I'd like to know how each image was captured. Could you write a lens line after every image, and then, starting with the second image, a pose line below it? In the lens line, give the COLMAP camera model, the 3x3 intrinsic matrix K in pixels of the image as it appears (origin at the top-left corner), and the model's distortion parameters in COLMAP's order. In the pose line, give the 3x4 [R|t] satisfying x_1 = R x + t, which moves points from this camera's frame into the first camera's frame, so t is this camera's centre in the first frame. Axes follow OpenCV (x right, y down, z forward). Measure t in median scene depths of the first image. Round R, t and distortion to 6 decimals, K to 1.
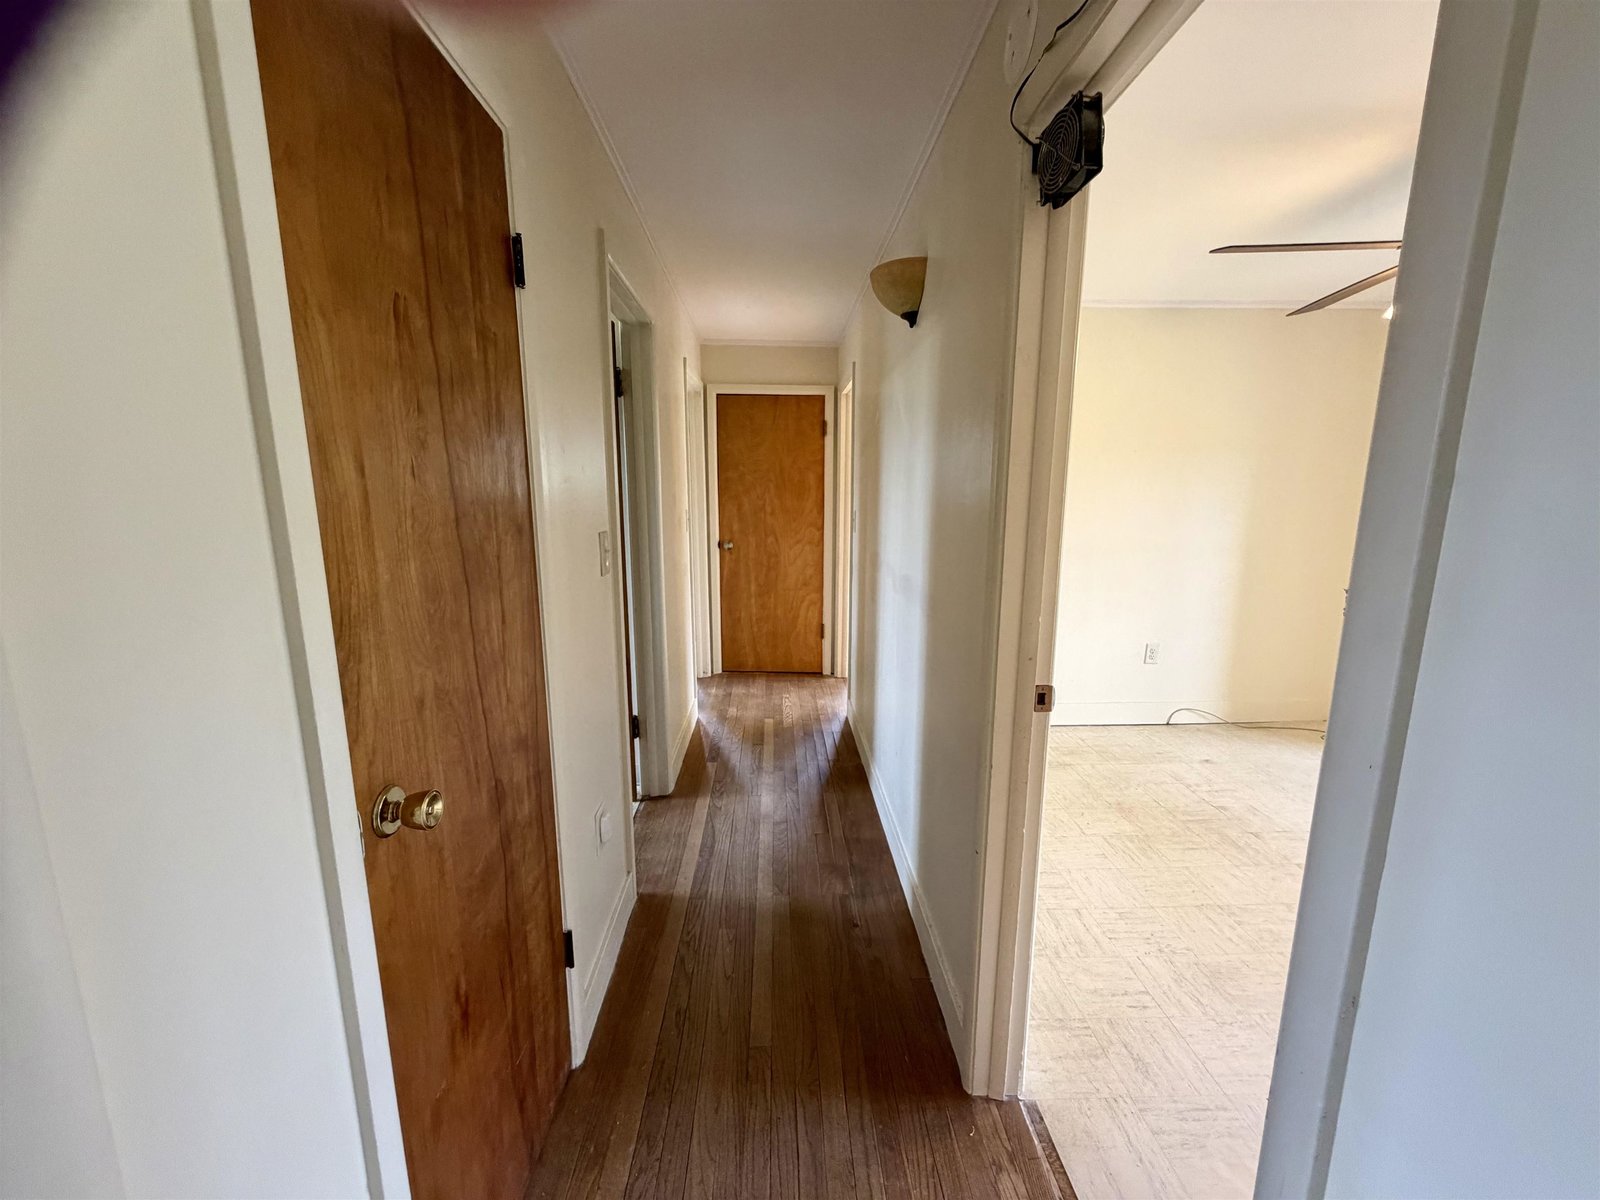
lens RADIAL K [[638.0, 0, 801.1], [0, 638.0, 602.3], [0, 0, 1]] dist [-0.000123, 0.000016]
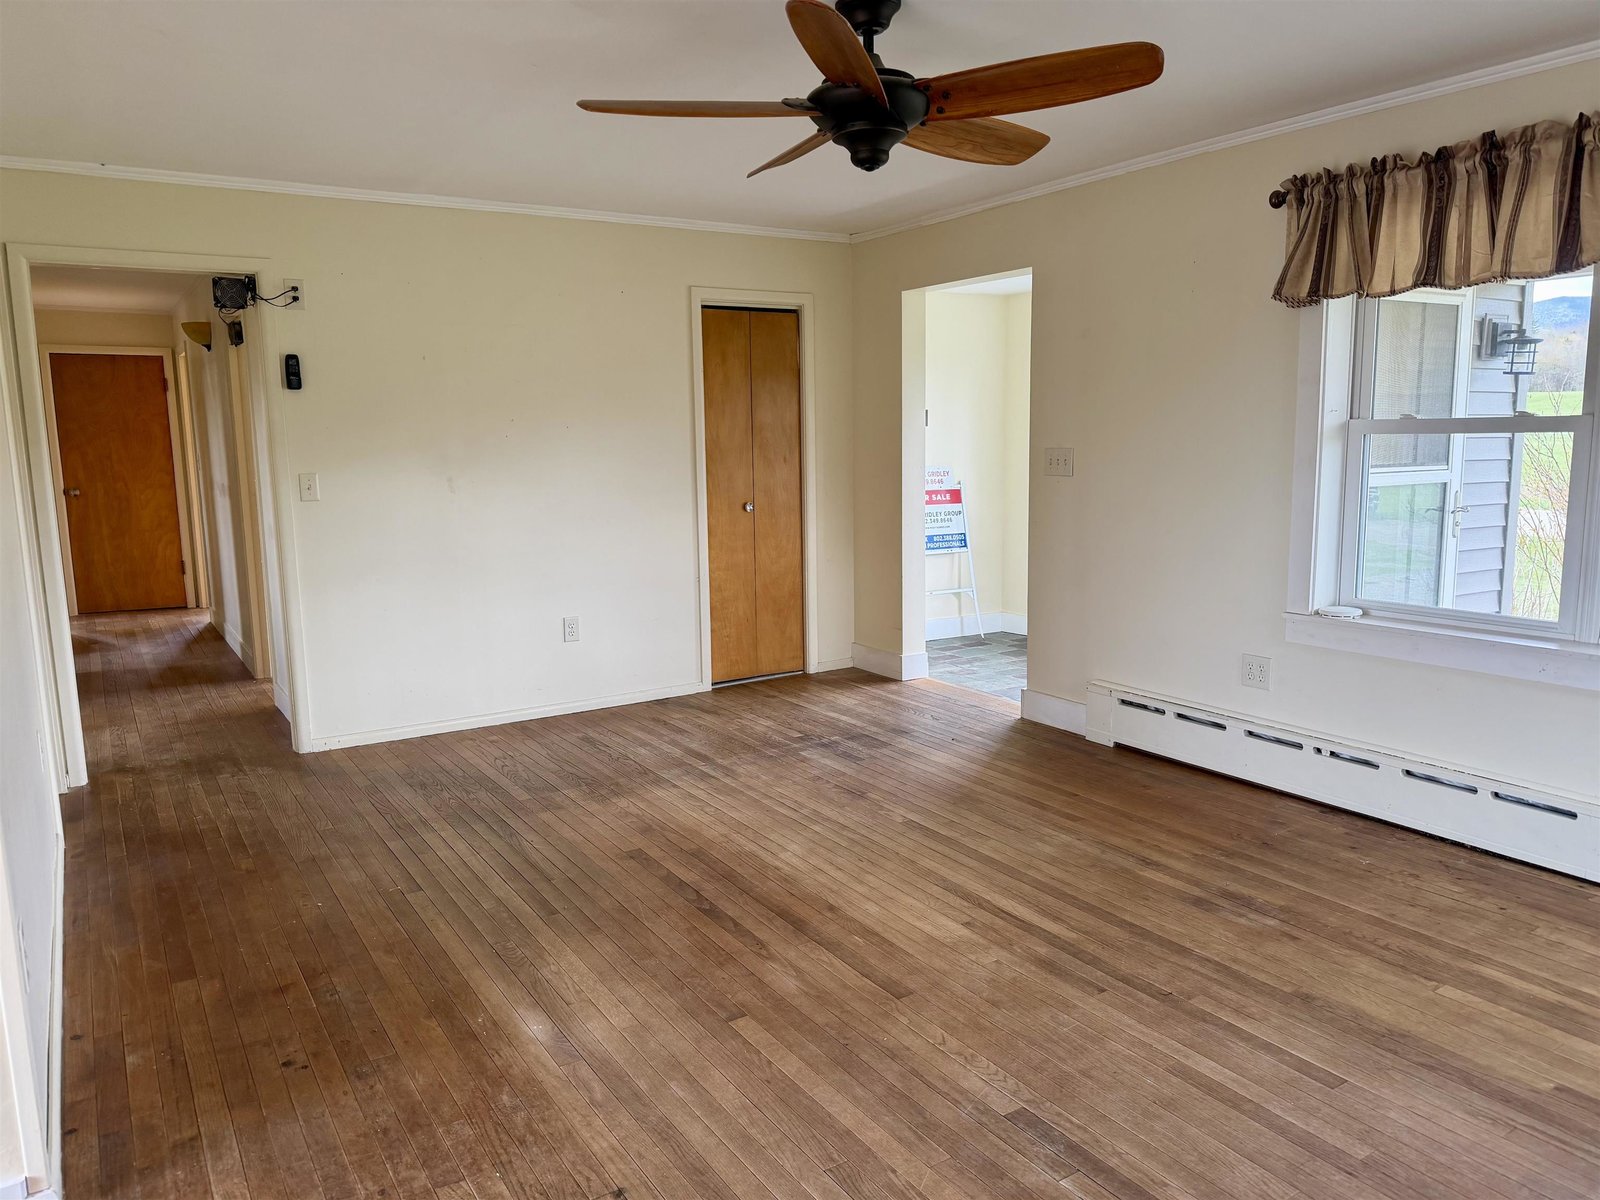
lens RADIAL K [[1113.7, 0, 803.7], [0, 1113.7, 604.5], [0, 0, 1]] dist [-0.002365, -0.001873]
pose [[0.859853, -0.091341, 0.502305, -0.016212], [0.109582, 0.993954, -0.006840, 0.245309], [-0.498643, 0.060925, 0.864664, -1.215500]]
